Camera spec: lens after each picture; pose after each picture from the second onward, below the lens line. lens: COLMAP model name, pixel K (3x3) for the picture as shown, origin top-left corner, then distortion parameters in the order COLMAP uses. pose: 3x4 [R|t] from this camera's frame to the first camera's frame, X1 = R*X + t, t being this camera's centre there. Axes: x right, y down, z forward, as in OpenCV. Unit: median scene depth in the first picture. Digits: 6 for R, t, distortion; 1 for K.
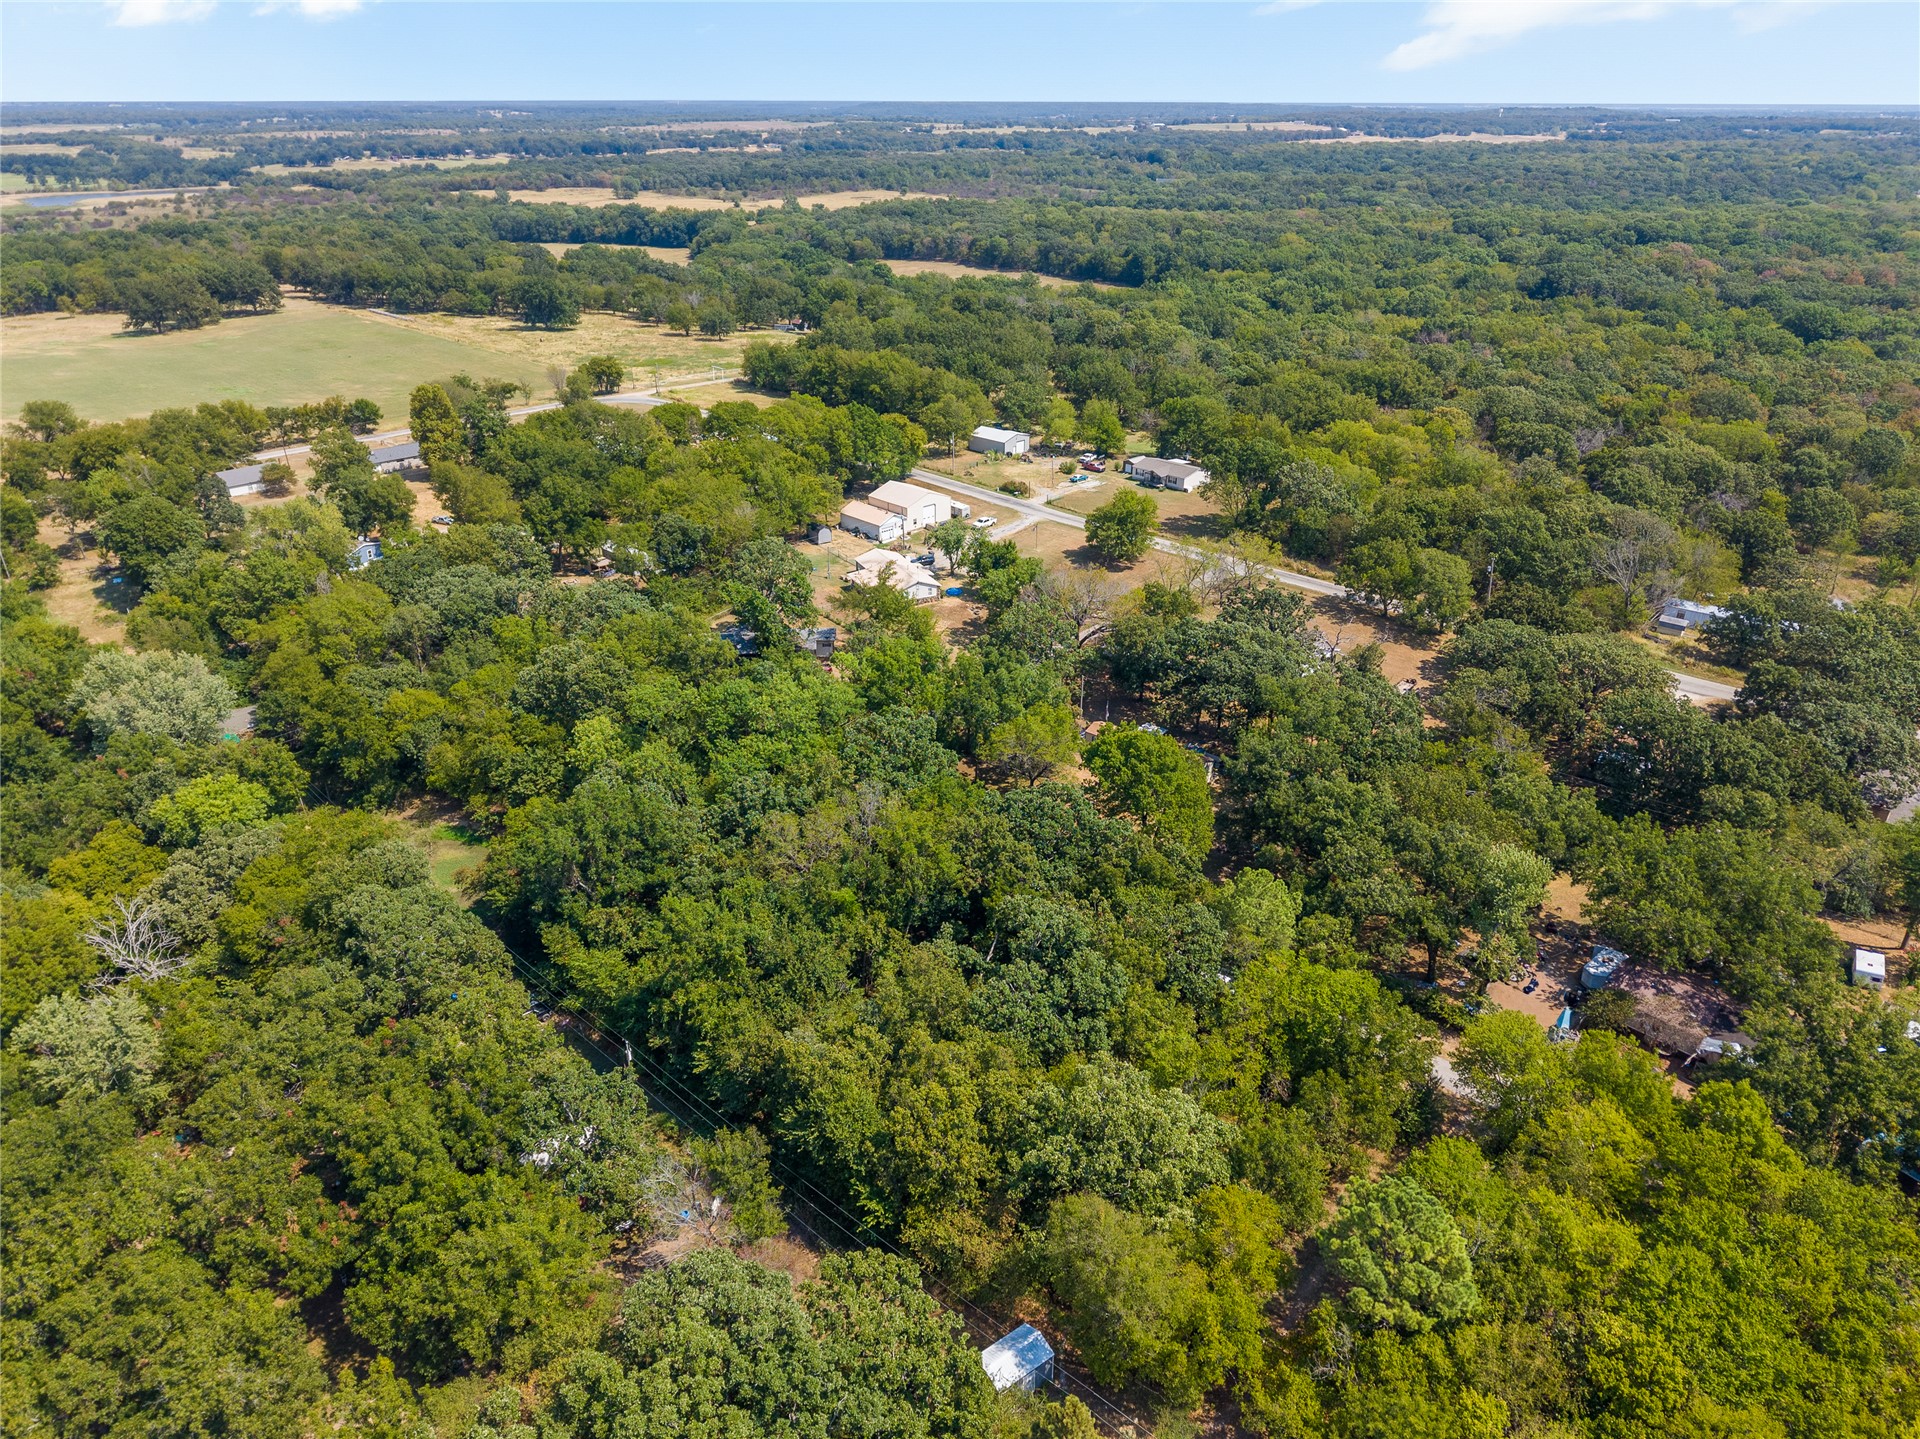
lens RADIAL K [[1335.7, 0, 960.0], [0, 1335.7, 719.5], [0, 0, 1]] dist [0.010456, -0.006634]
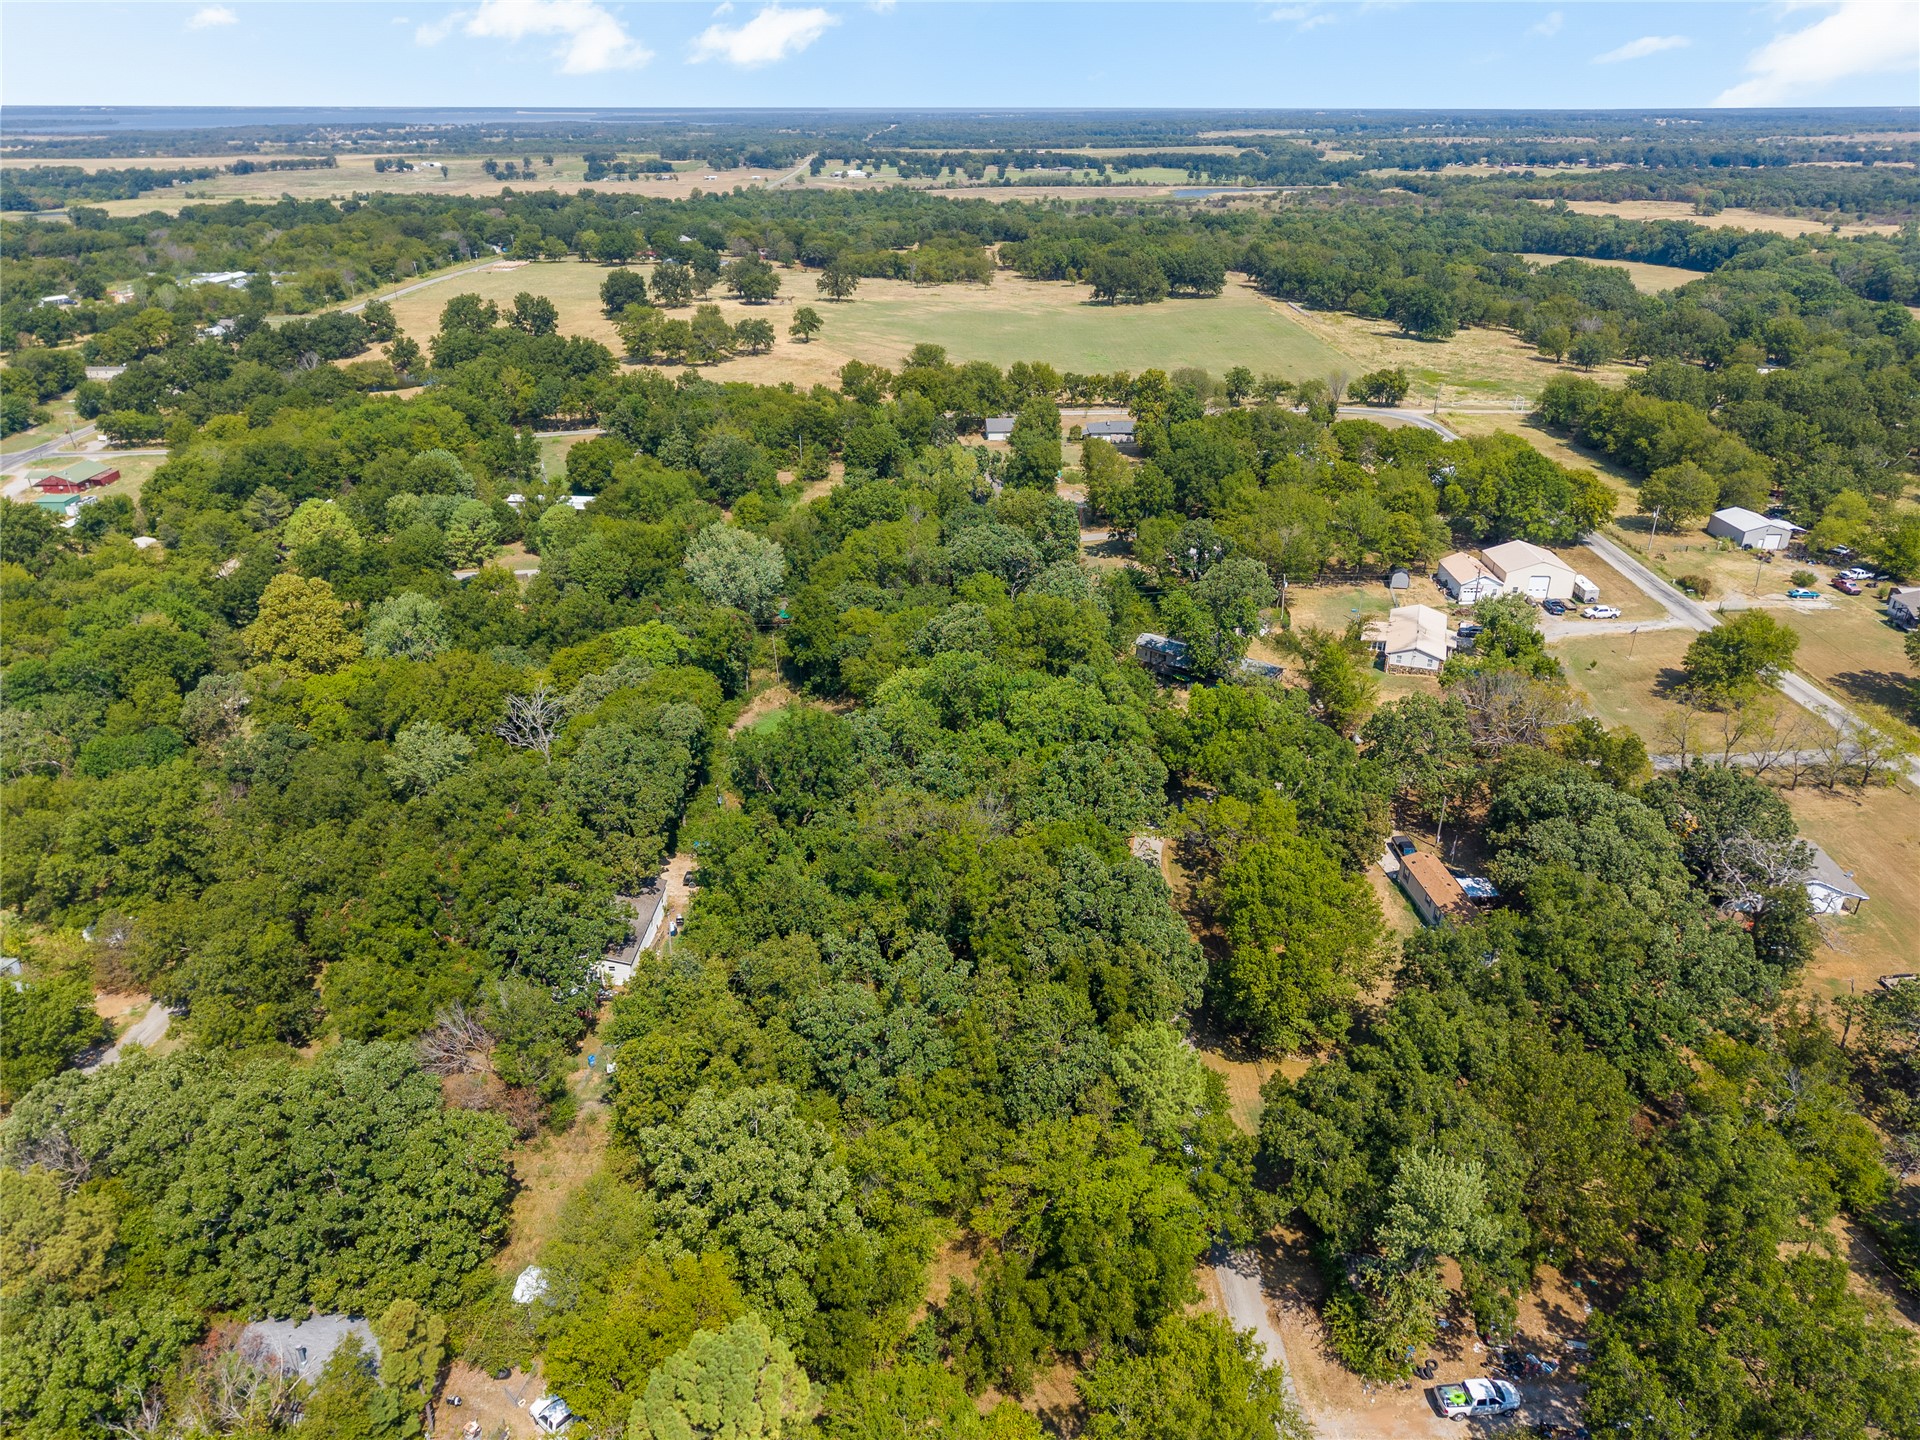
lens RADIAL K [[1282.8, 0, 963.5], [0, 1282.8, 749.4], [0, 0, 1]] dist [0.004772, -0.005250]
pose [[0.708982, 0.315459, -0.630738, 0.086844], [-0.296425, 0.944834, 0.139355, -0.019169], [0.639904, 0.088166, 0.763380, 0.043336]]
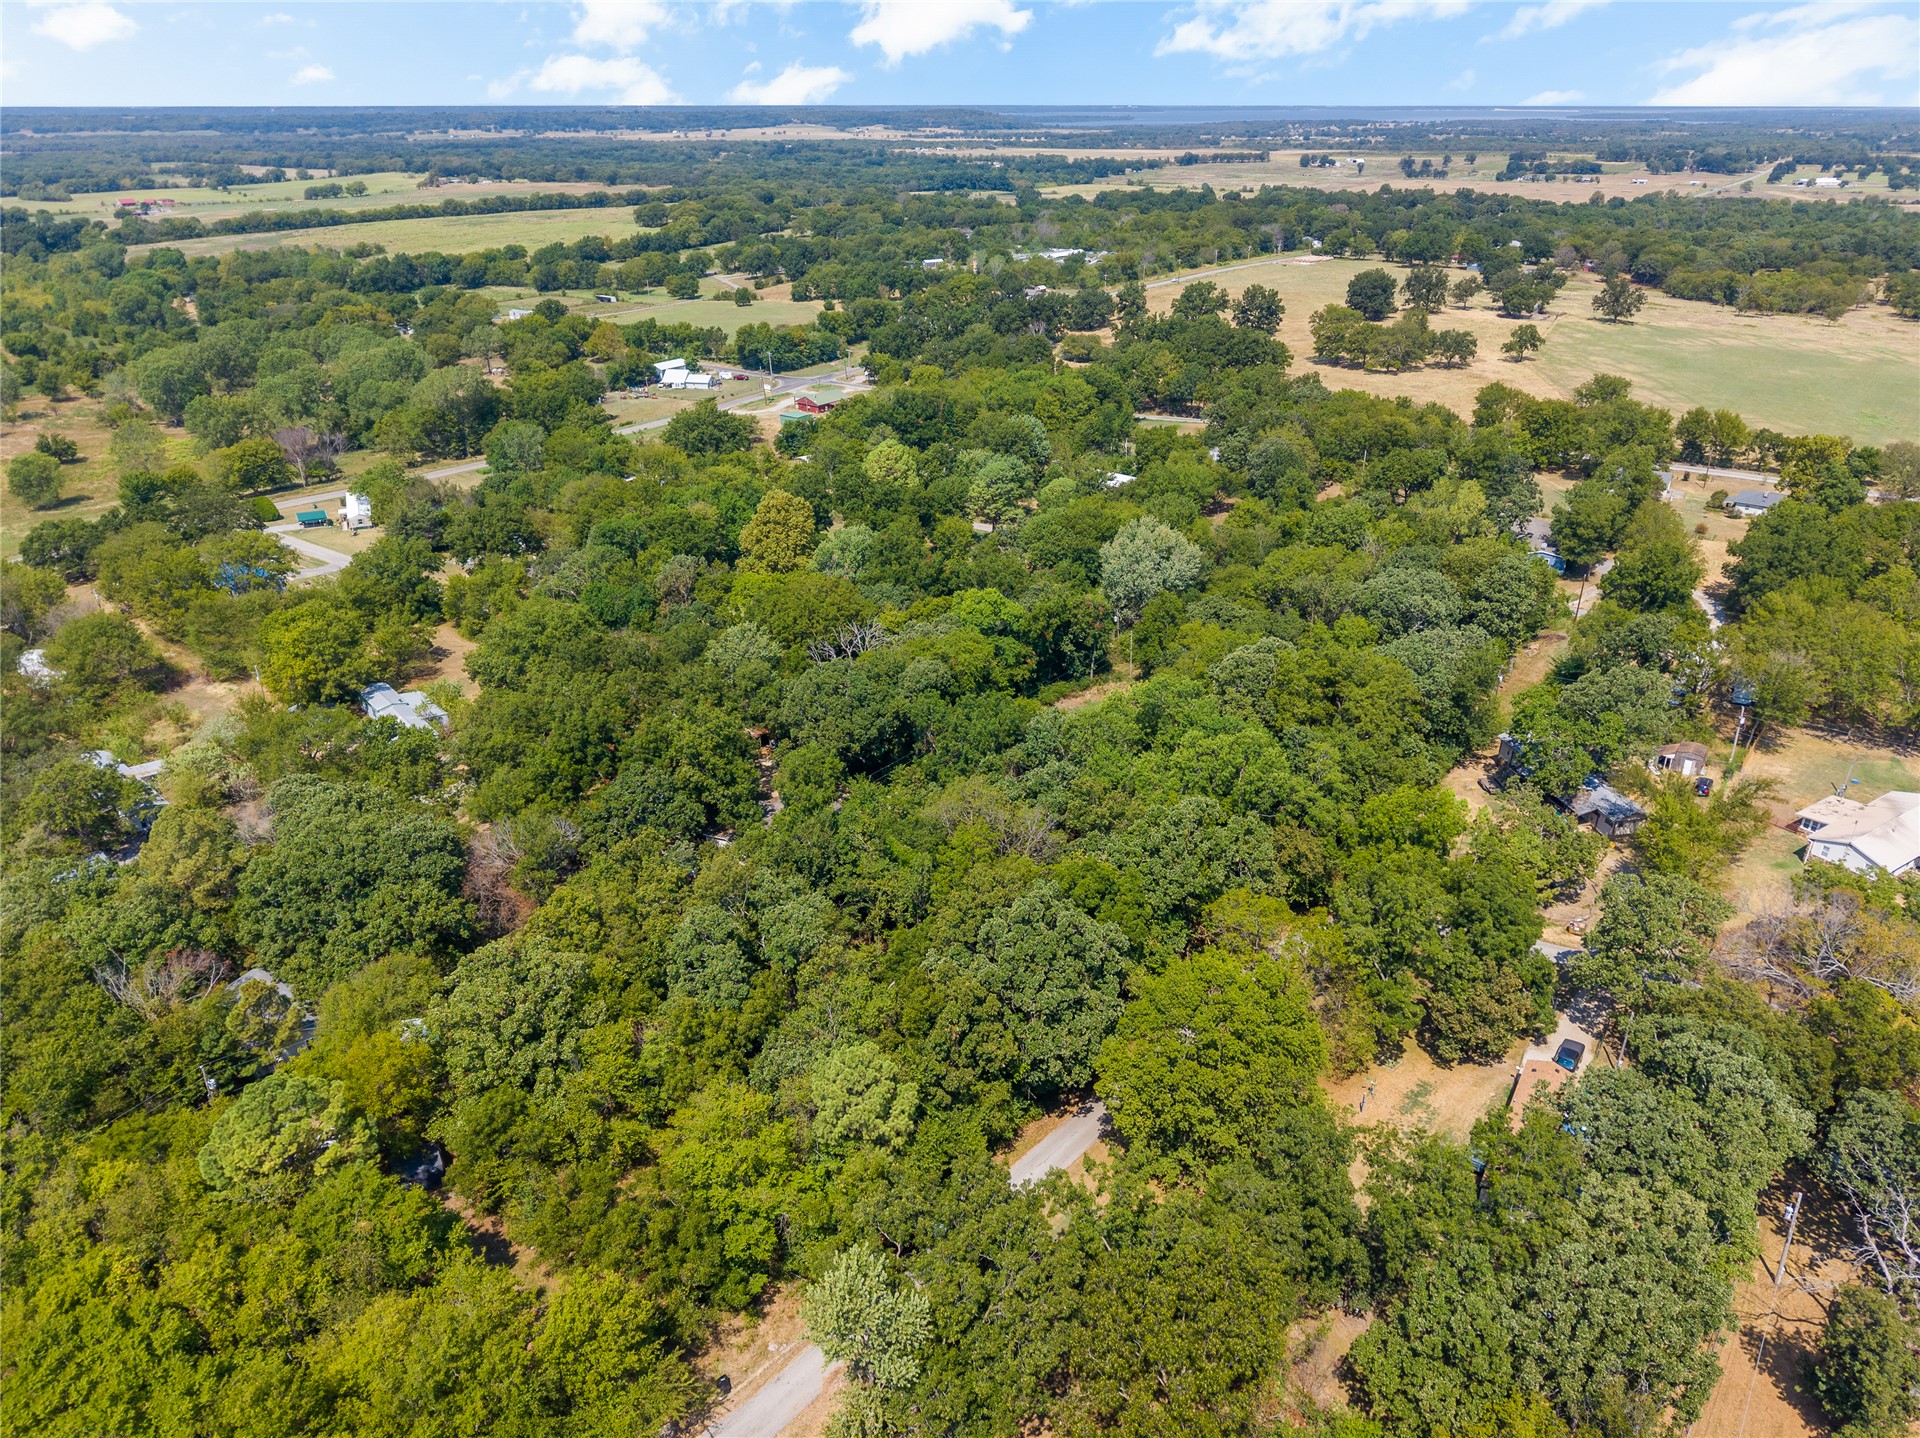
lens RADIAL K [[1310.3, 0, 964.2], [0, 1310.3, 724.0], [0, 0, 1]] dist [0.009532, -0.006631]
pose [[0.121464, 0.423246, -0.897836, 0.127087], [-0.416834, 0.842659, 0.340844, -0.051429], [0.900831, 0.332848, 0.278776, 0.112488]]
